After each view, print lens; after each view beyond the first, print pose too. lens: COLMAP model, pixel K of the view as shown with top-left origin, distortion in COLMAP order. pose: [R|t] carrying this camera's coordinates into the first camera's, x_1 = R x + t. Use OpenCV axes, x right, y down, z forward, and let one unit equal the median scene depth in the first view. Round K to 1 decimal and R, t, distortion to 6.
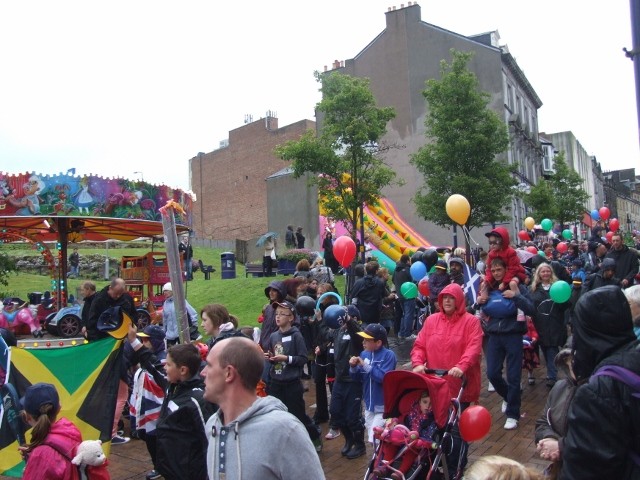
lens RADIAL K [[607.0, 0, 326.4], [0, 607.0, 239.0], [0, 0, 1]] dist [-0.140083, 0.141983]
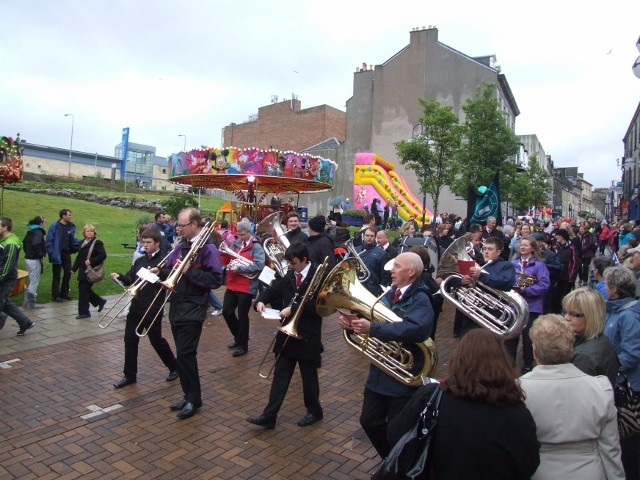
lens RADIAL K [[516.5, 0, 324.8], [0, 516.5, 239.6], [0, 0, 1]] dist [-0.156680, 0.126061]
pose [[0.996088, 0.081244, 0.034761, -0.096579], [-0.083511, 0.994066, 0.069704, 0.007331], [-0.028892, -0.072334, 0.996962, -0.123097]]
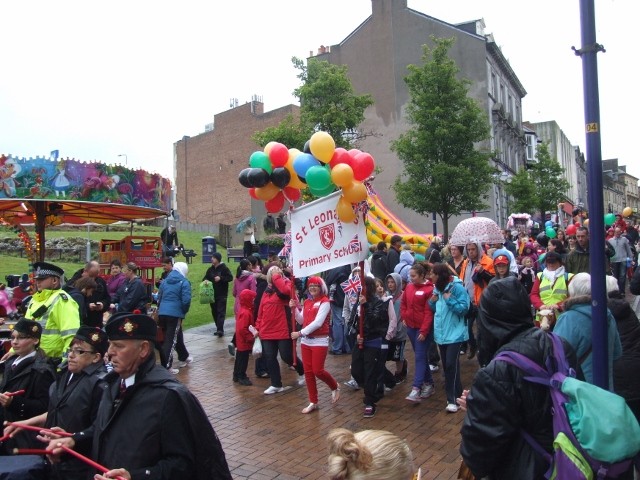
lens RADIAL K [[607.0, 0, 326.4], [0, 607.0, 239.0], [0, 0, 1]] dist [-0.140083, 0.141983]
pose [[0.999627, 0.012609, 0.024217, 0.004854], [-0.013187, 0.999628, 0.023872, -0.000543], [-0.023906, -0.024183, 0.999422, -0.003427]]
